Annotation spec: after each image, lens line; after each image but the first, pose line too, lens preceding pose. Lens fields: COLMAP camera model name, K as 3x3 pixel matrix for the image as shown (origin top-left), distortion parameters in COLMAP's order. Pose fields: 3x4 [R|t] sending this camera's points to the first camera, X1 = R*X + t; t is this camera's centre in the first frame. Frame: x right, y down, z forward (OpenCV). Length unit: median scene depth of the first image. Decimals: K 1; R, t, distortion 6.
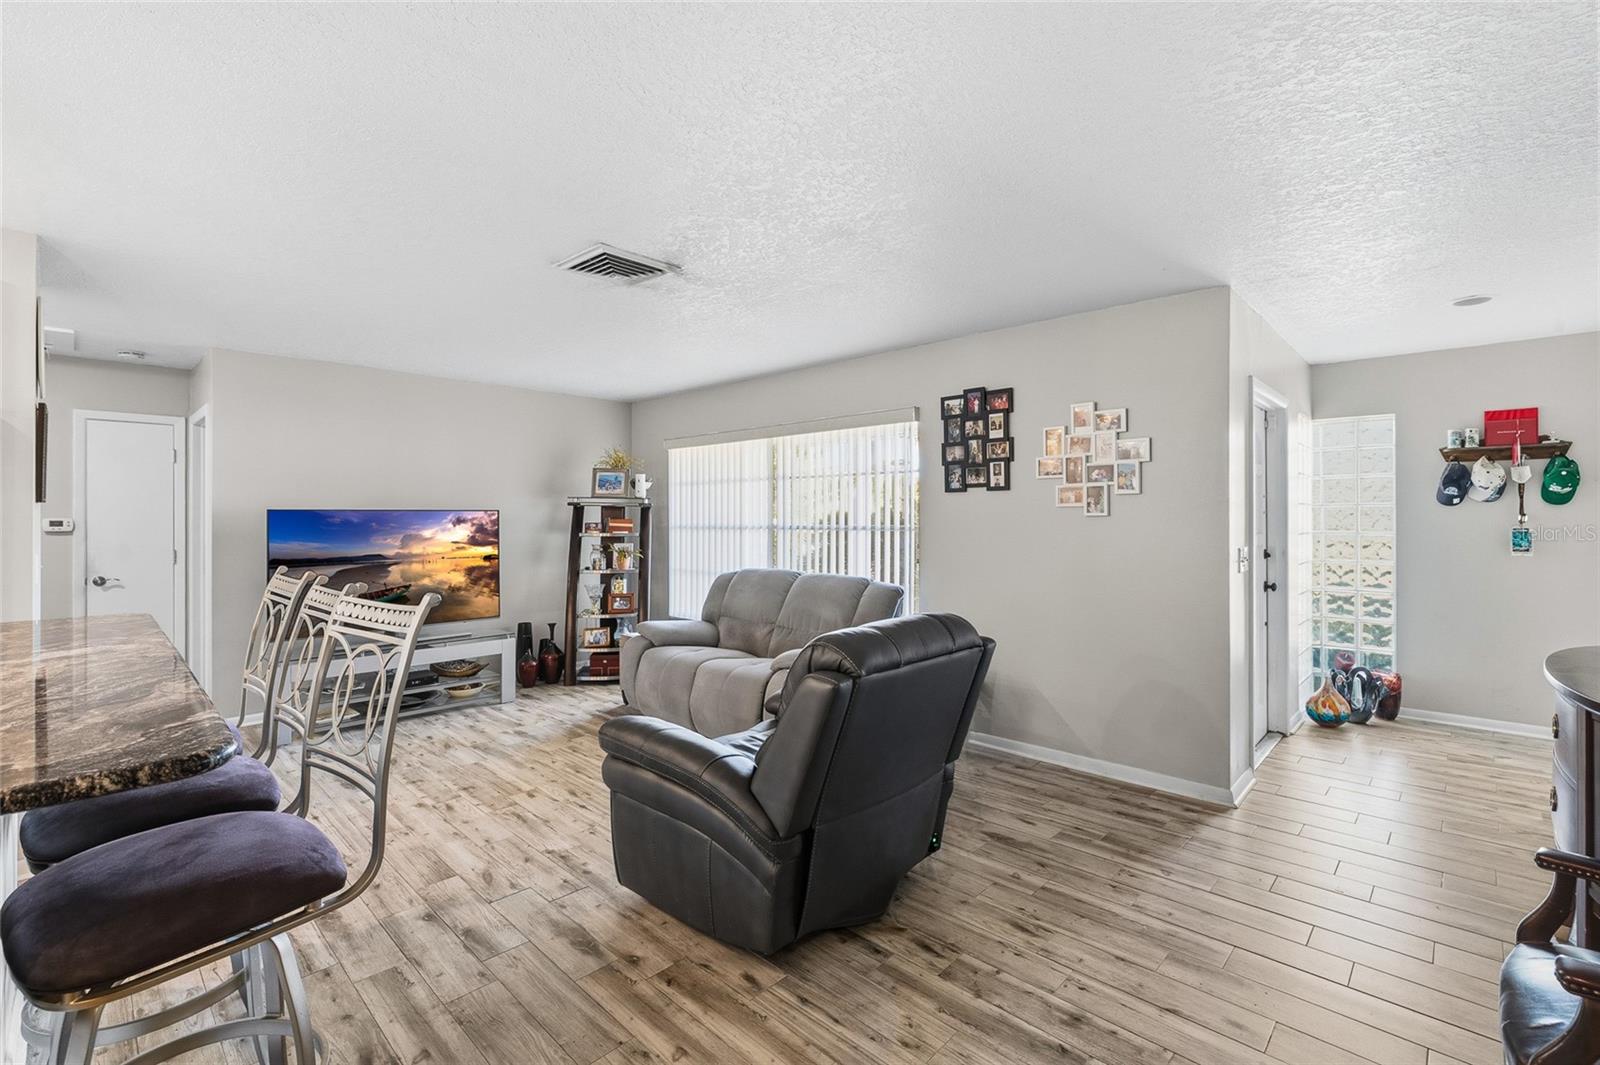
lens RADIAL K [[709.6, 0, 799.4], [0, 709.6, 510.9], [0, 0, 1]] dist [-0.010196, 0.002831]
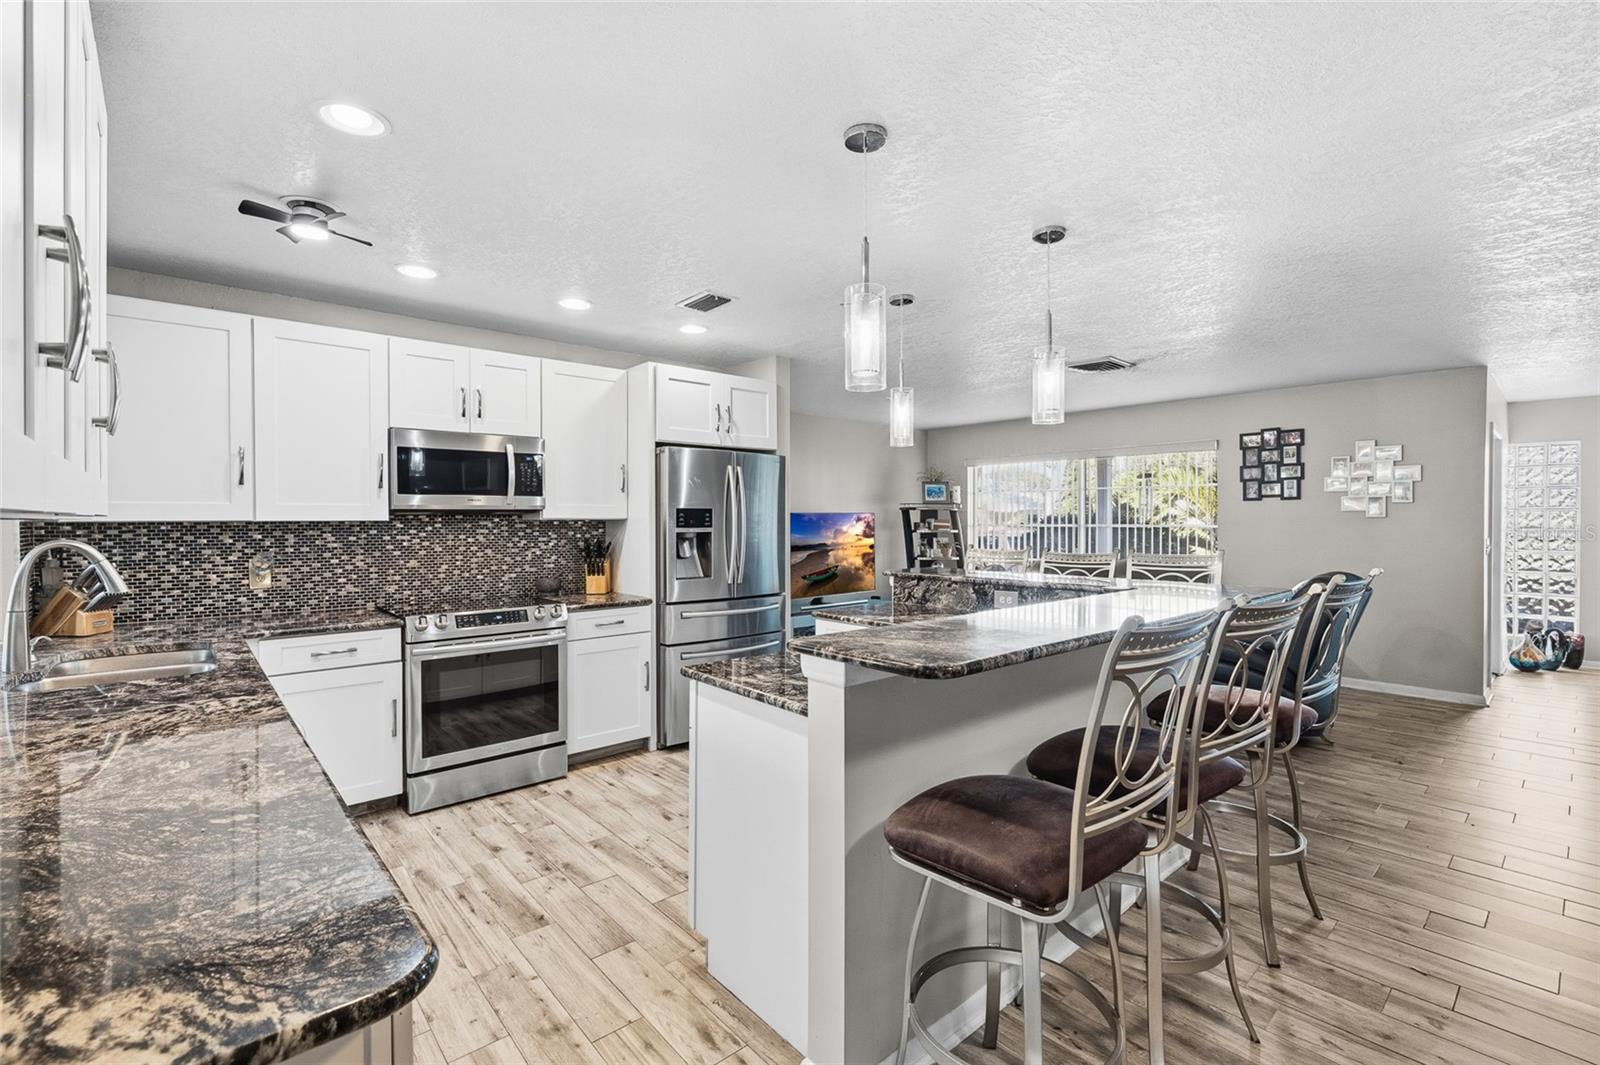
lens RADIAL K [[709.6, 0, 806.9], [0, 709.6, 524.3], [0, 0, 1]] dist [-0.010196, 0.002831]
pose [[0.996985, 0.001064, -0.077590, -0.534290], [0.000432, 0.999814, 0.019267, -0.005730], [0.077596, -0.019243, 0.996799, -0.458797]]
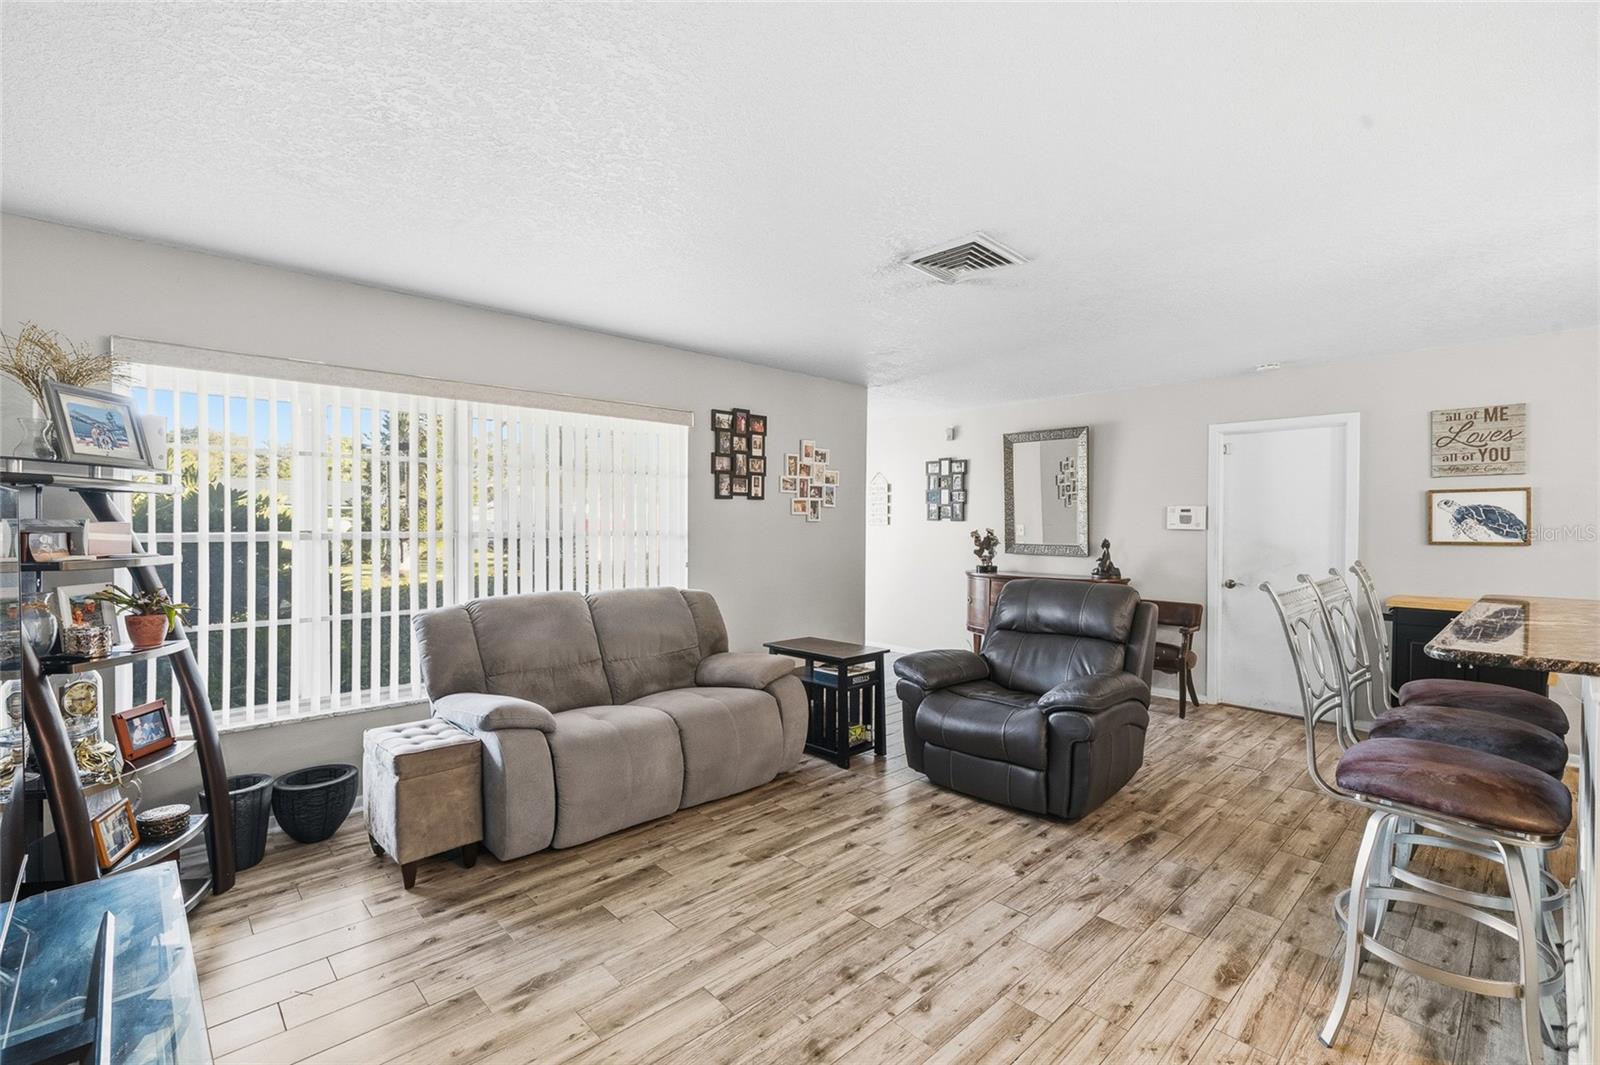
lens RADIAL K [[709.6, 0, 791.2], [0, 709.6, 534.2], [0, 0, 1]] dist [-0.010196, 0.002831]
pose [[0.052267, -0.016184, 0.998502, -0.817938], [-0.013025, 0.999773, 0.016886, 0.007431], [-0.998548, -0.013888, 0.052045, 0.786214]]
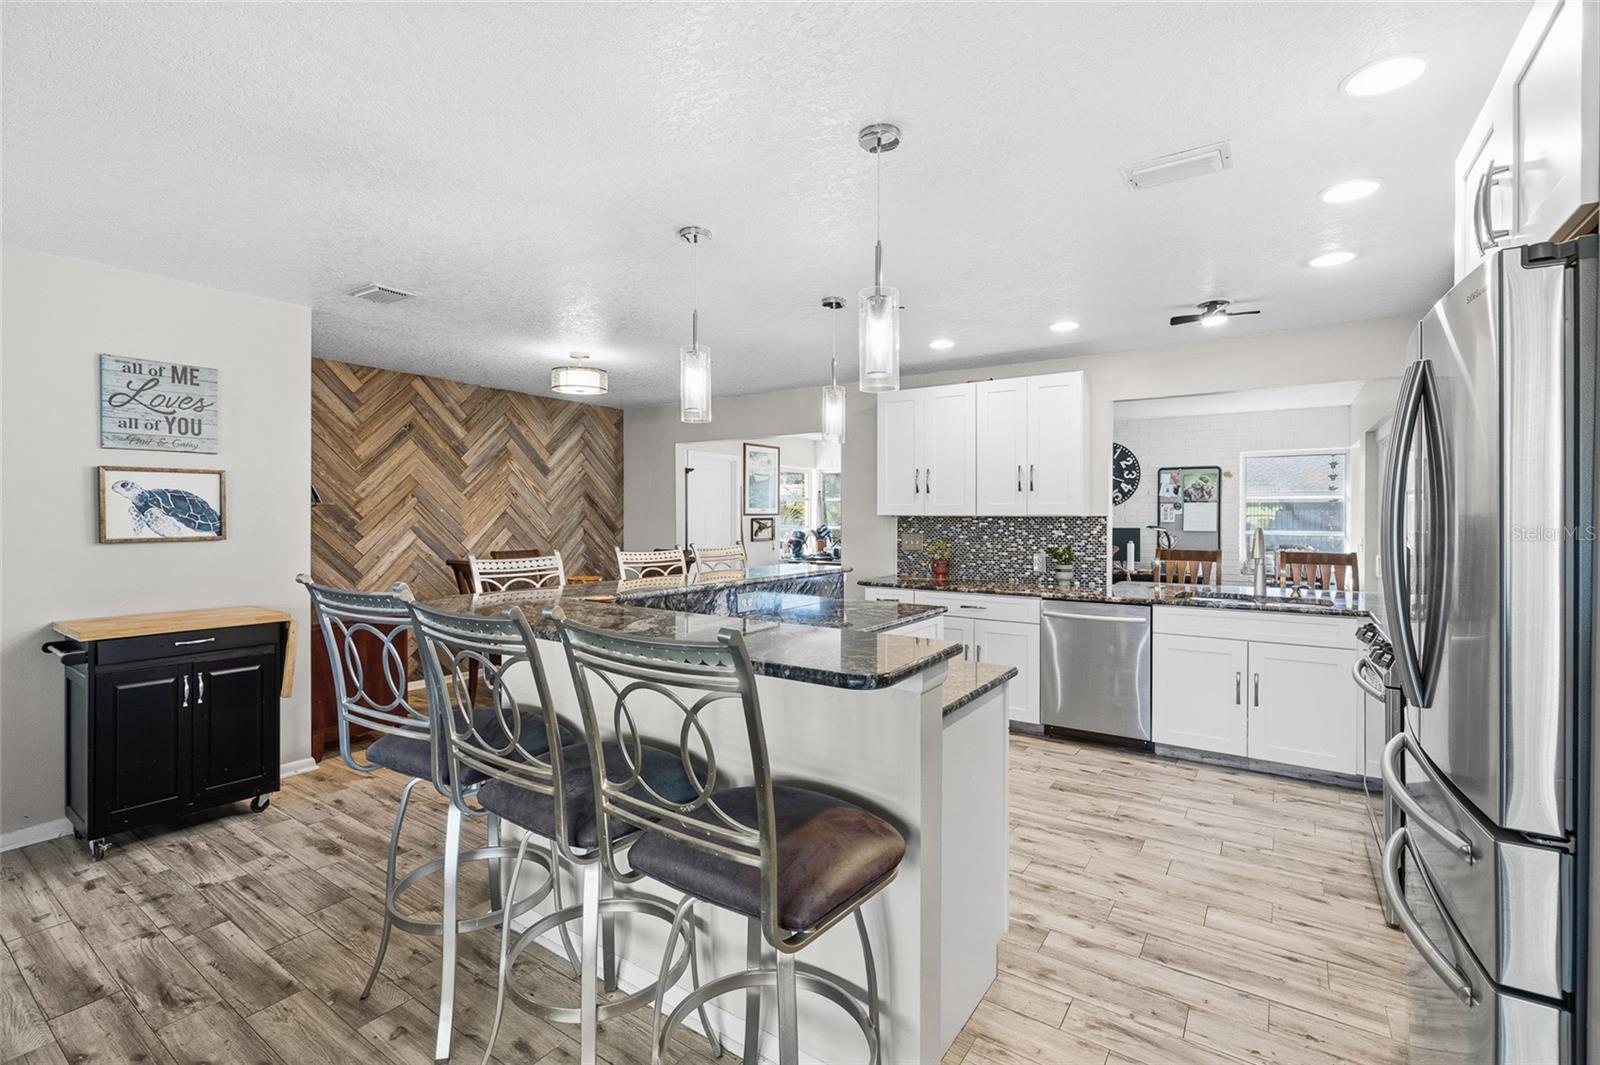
lens RADIAL K [[709.6, 0, 804.3], [0, 709.6, 515.5], [0, 0, 1]] dist [-0.010196, 0.002831]
pose [[-0.985028, -0.000289, -0.172393, -0.367445], [0.001509, 0.999946, -0.010297, 0.007639], [0.172387, -0.010403, -0.984974, 0.747801]]
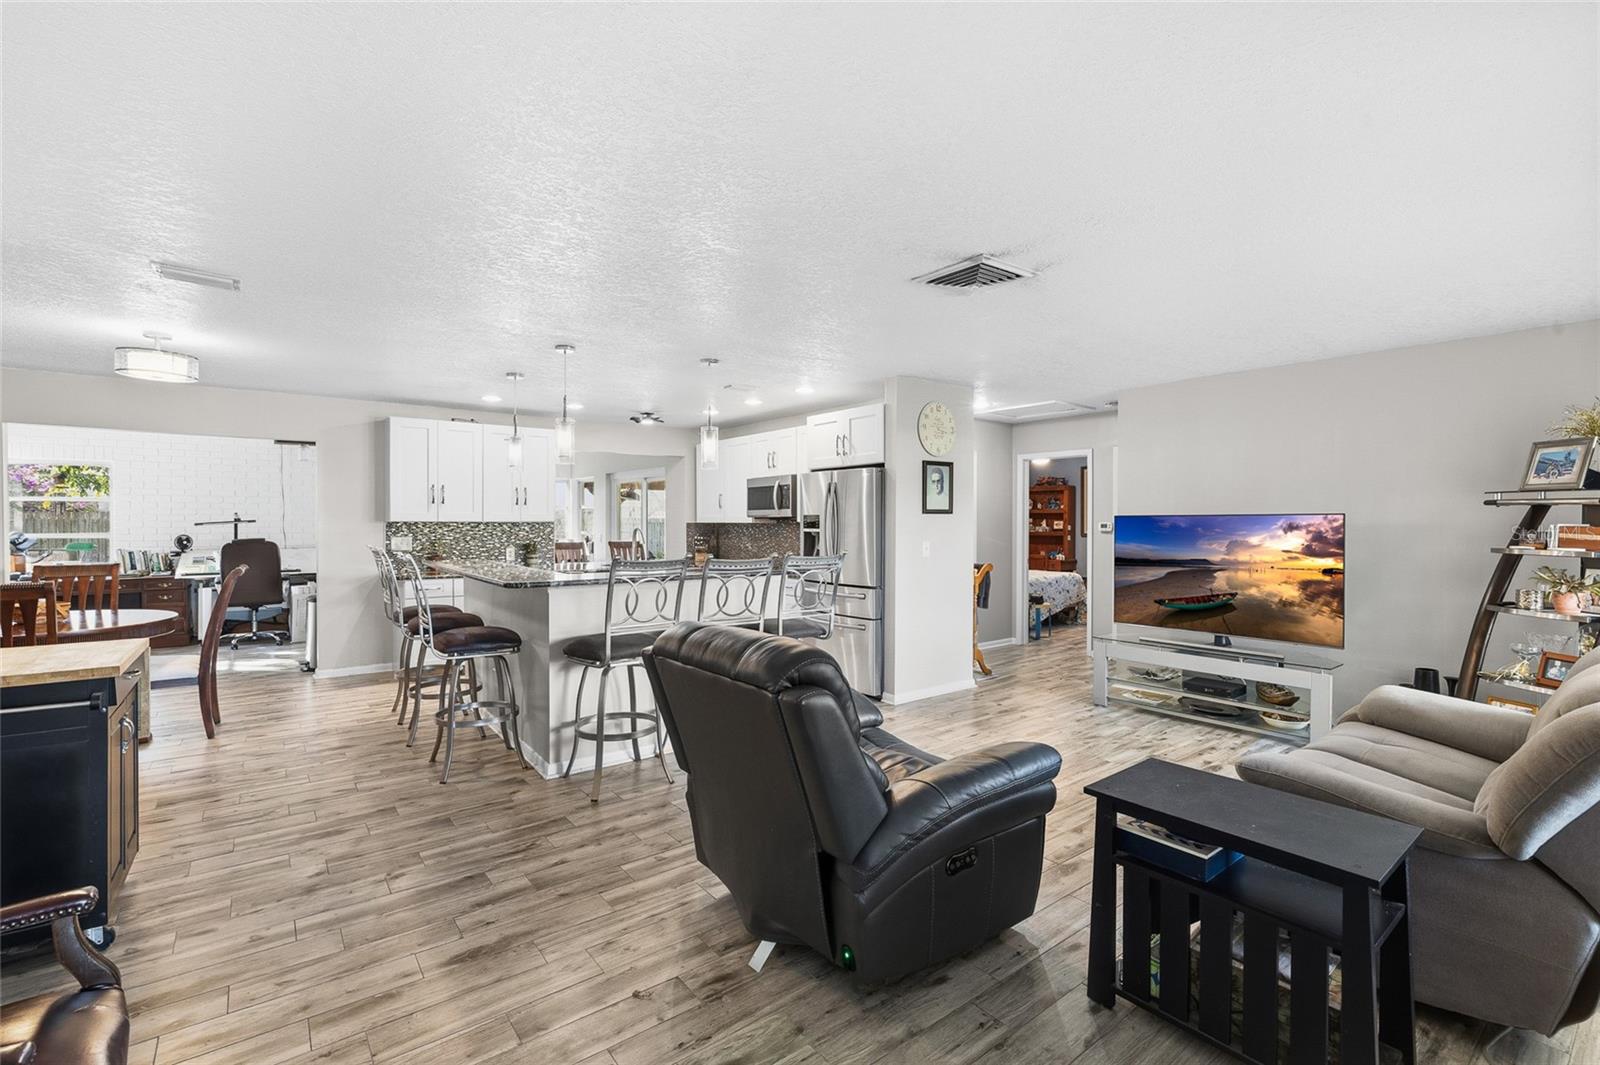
lens RADIAL K [[709.6, 0, 799.0], [0, 709.6, 527.8], [0, 0, 1]] dist [-0.010196, 0.002831]
pose [[-0.142763, 0.009712, -0.989709, 0.527739], [0.008388, 0.999928, 0.008603, 0.003350], [0.989721, -0.007073, -0.142834, 0.597452]]
